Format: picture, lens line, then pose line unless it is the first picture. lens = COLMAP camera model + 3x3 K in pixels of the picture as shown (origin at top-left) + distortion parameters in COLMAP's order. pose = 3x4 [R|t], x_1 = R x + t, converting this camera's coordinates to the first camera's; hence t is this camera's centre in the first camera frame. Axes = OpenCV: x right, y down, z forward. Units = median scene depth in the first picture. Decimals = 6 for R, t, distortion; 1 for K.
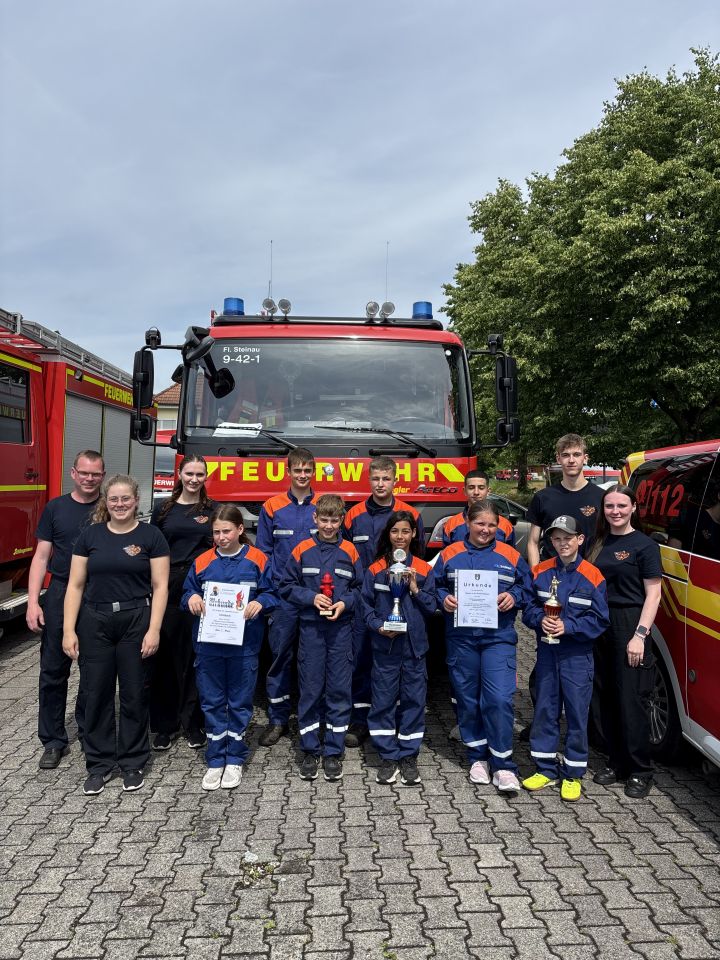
lens RADIAL K [[726.0, 0, 363.1], [0, 726.0, 475.7], [0, 0, 1]] dist [0.059206, 0.001738]
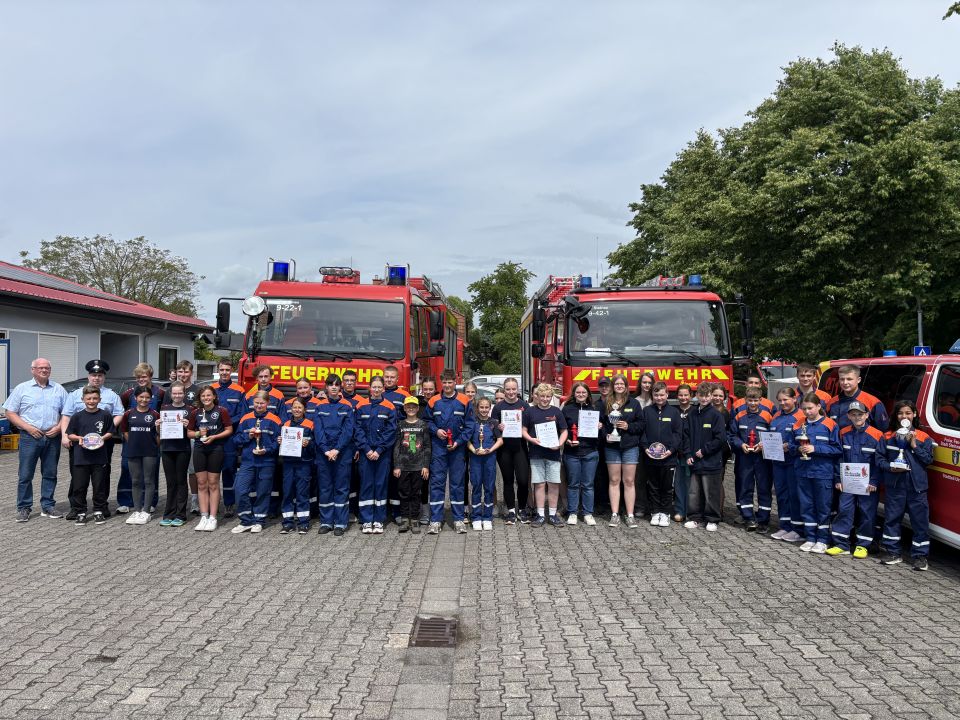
lens RADIAL K [[726.0, 0, 476.4], [0, 726.0, 367.9], [0, 0, 1]] dist [0.059206, 0.001738]
pose [[0.998811, -0.012624, -0.047096, -0.168769], [0.012708, 0.999918, 0.001488, -0.012967], [0.047073, -0.002085, 0.998889, -0.358826]]
